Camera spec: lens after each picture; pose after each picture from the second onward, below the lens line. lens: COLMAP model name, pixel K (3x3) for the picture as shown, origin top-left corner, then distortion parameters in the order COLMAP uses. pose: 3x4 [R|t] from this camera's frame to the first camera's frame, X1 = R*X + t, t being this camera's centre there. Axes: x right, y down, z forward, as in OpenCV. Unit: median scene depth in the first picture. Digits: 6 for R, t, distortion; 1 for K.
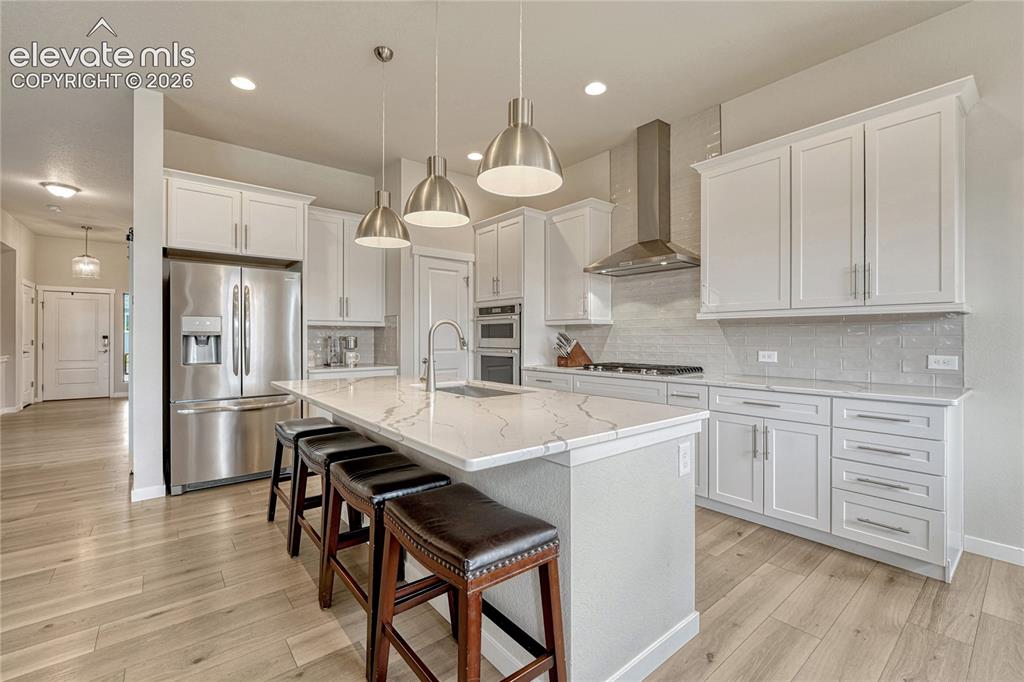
lens RADIAL K [[432.2, 0, 507.1], [0, 432.2, 336.9], [0, 0, 1]] dist [-0.005080, -0.000002]
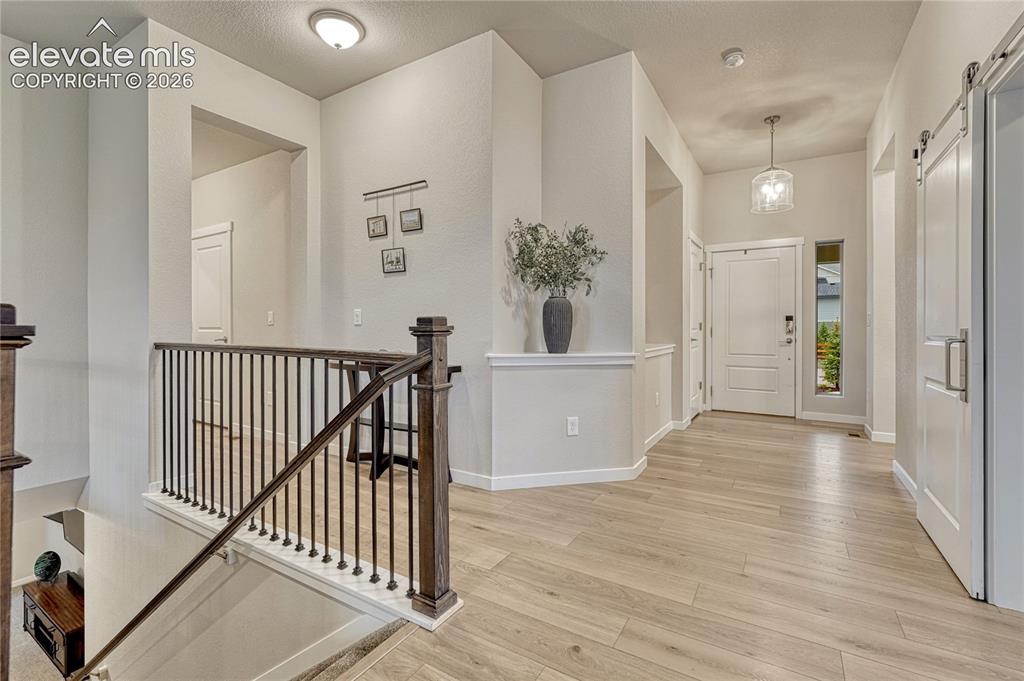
lens RADIAL K [[458.3, 0, 512.8], [0, 458.3, 331.6], [0, 0, 1]] dist [0.003682, 0.000518]
pose [[0.345717, 0.001648, -0.938337, -0.933474], [0.004140, 0.999986, 0.003282, 0.032102], [0.938330, -0.005019, 0.345705, 0.831981]]
